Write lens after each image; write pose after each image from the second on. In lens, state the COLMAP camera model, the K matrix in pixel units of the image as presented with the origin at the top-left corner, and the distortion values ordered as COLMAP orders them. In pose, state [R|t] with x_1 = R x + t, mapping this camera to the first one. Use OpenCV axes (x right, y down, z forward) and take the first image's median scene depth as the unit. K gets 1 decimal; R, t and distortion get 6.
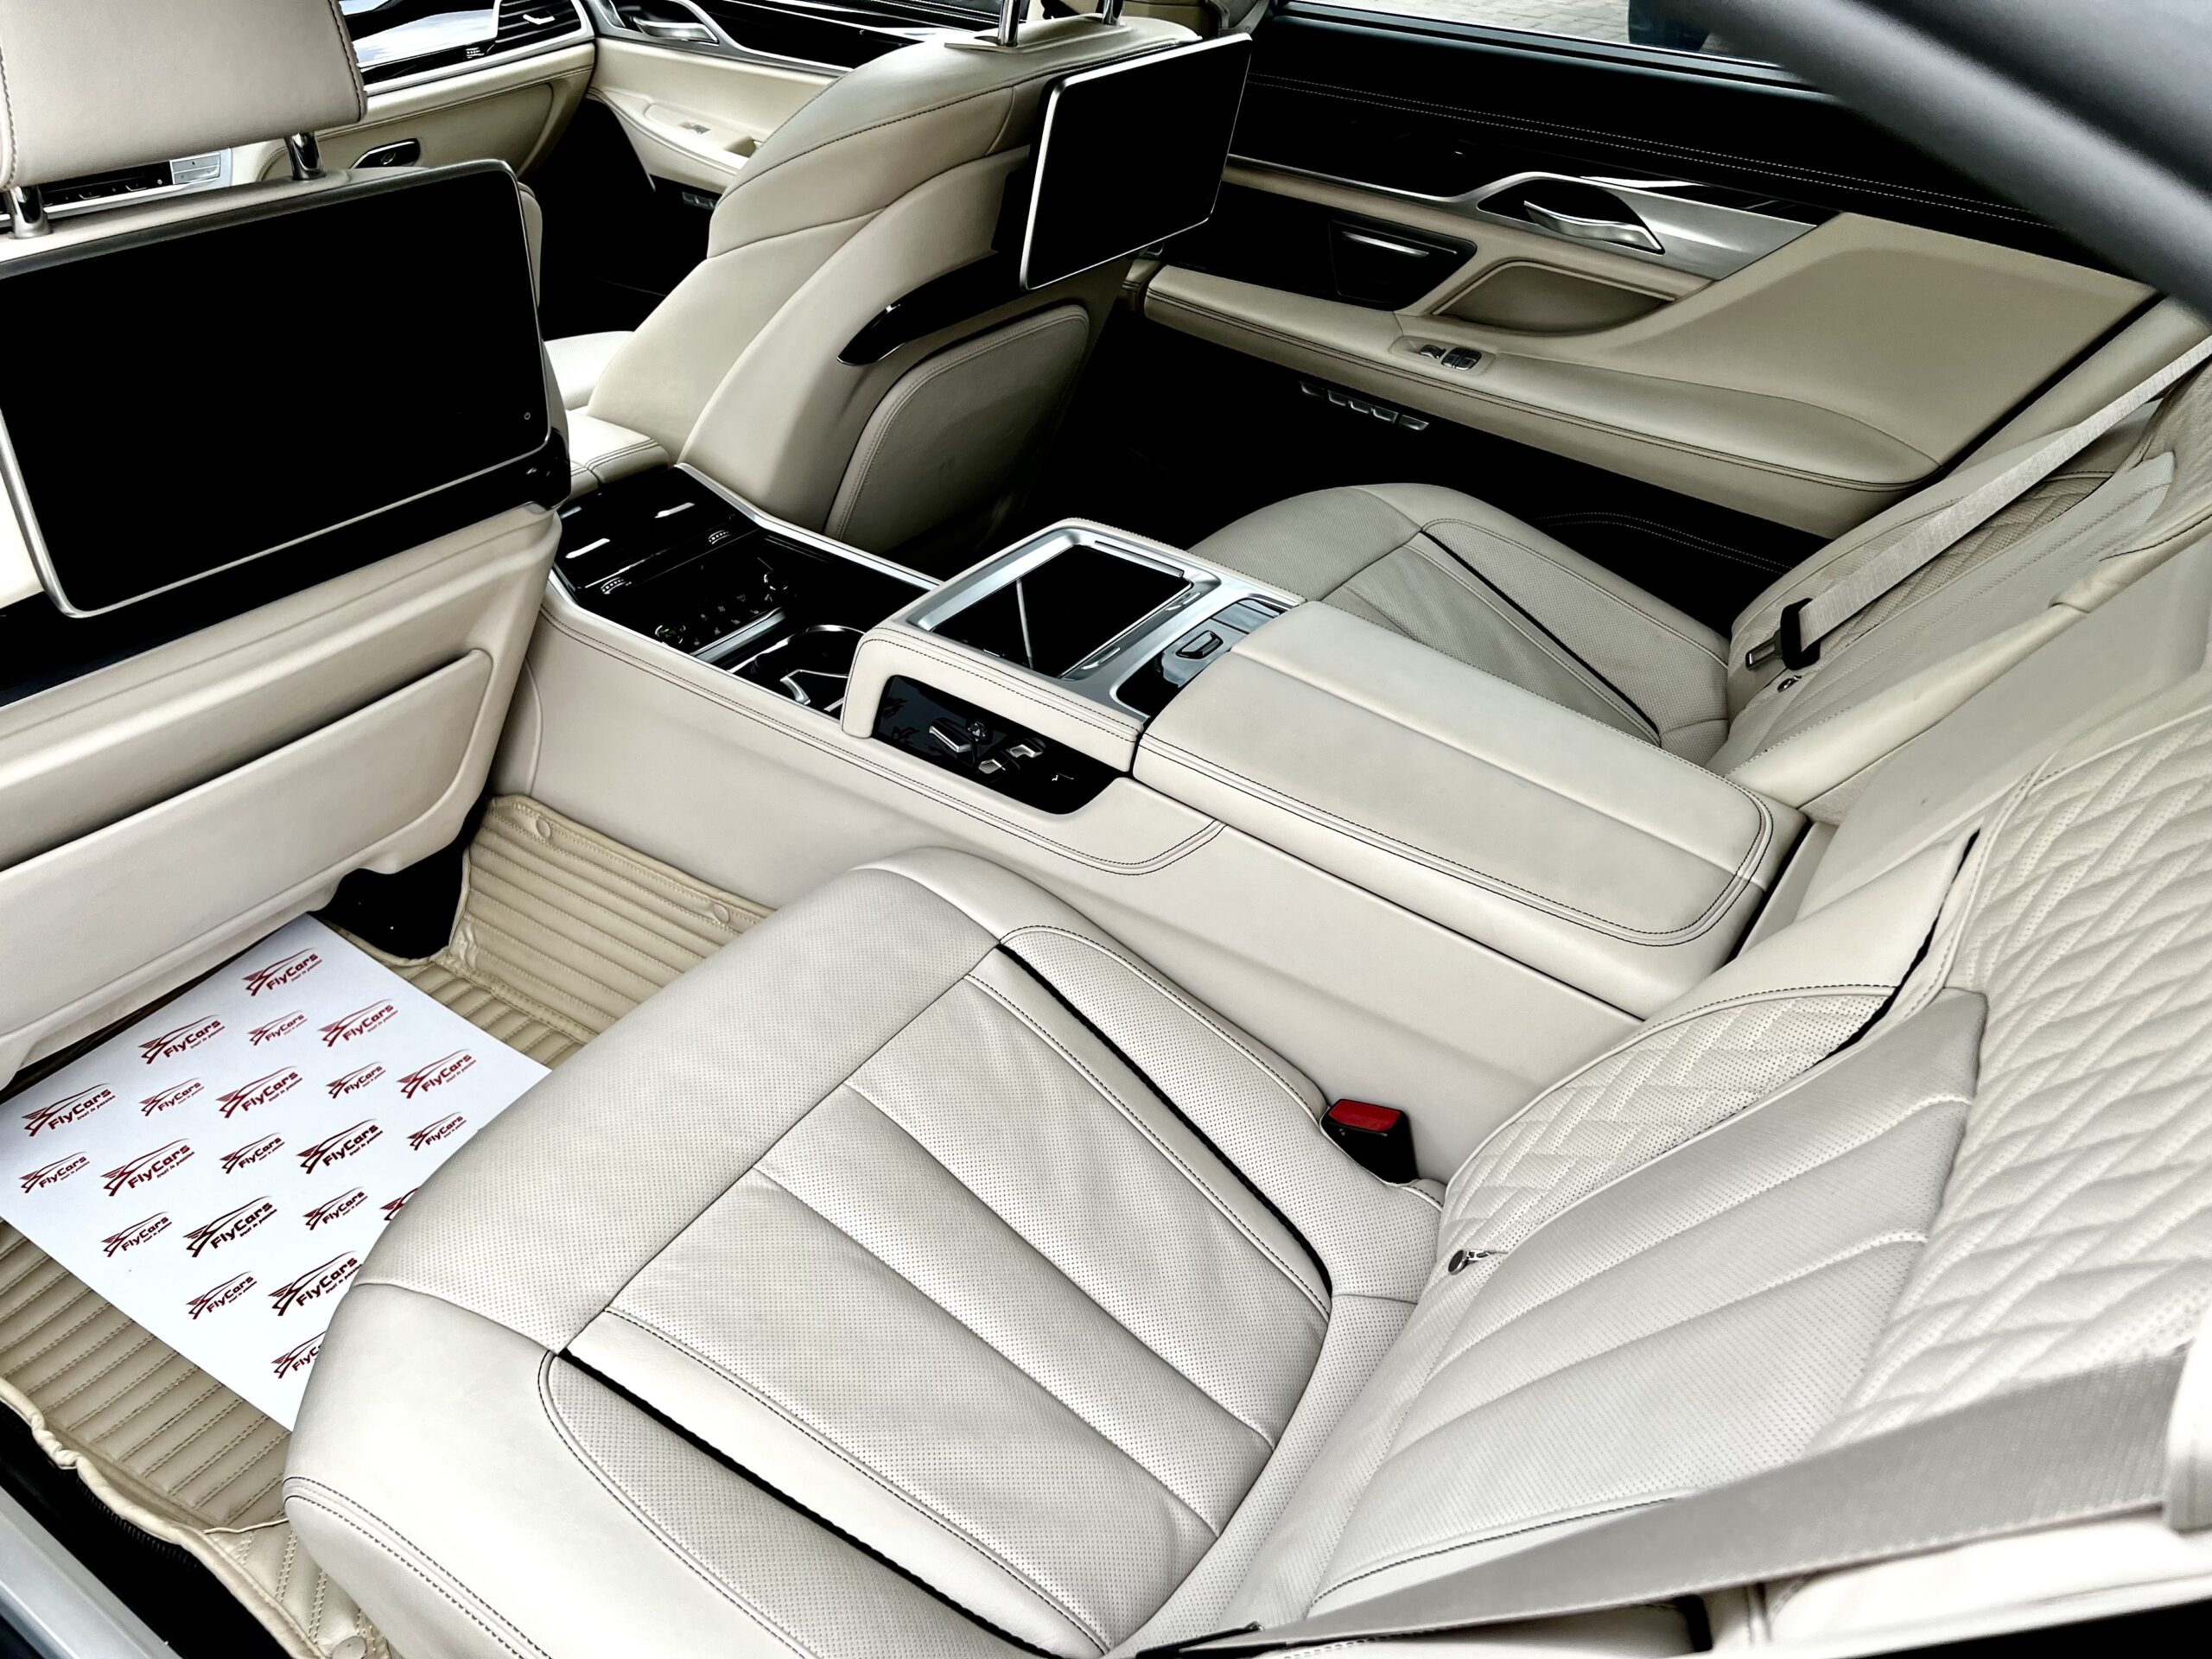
lens RADIAL K [[1649.2, 0, 1117.3], [0, 1649.2, 819.6], [0, 0, 1]] dist [0.040697, -0.037936]
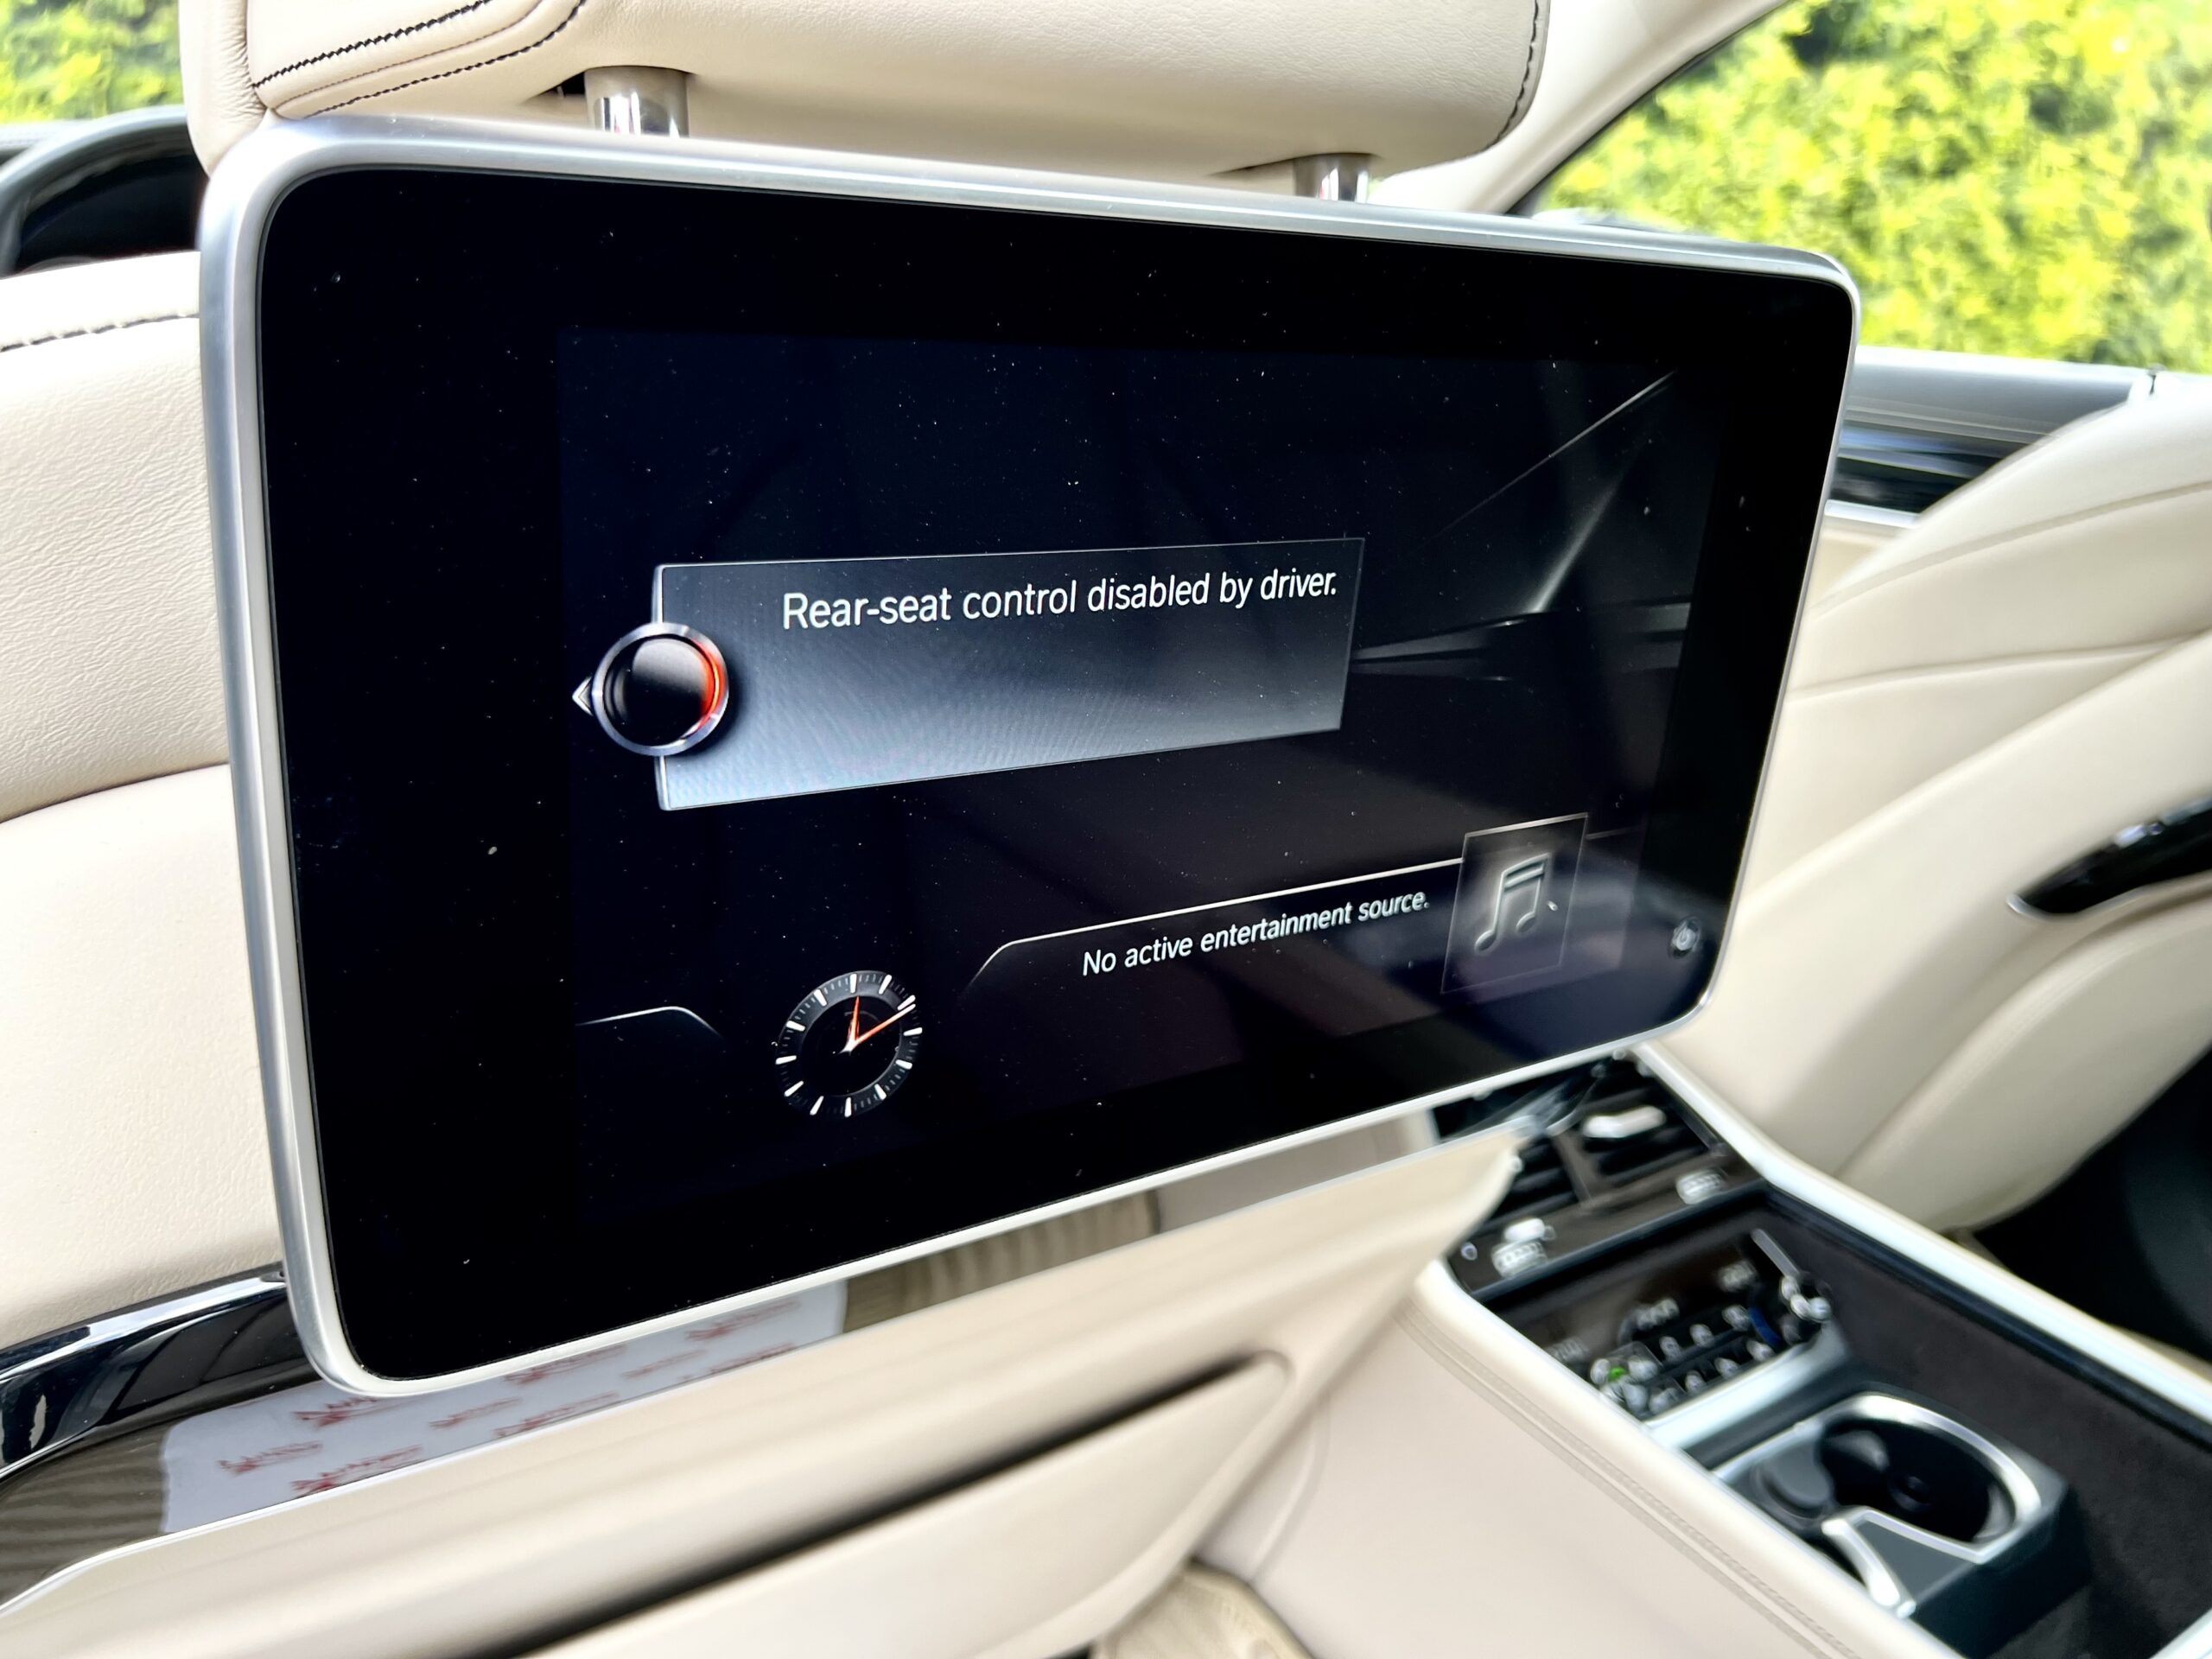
lens RADIAL K [[1649.2, 0, 1117.3], [0, 1649.2, 819.6], [0, 0, 1]] dist [0.040697, -0.037936]
pose [[0.923764, 0.136310, -0.357882, -0.279237], [-0.238605, 0.935816, -0.259455, -0.113882], [0.299545, 0.325068, 0.896997, 0.502661]]
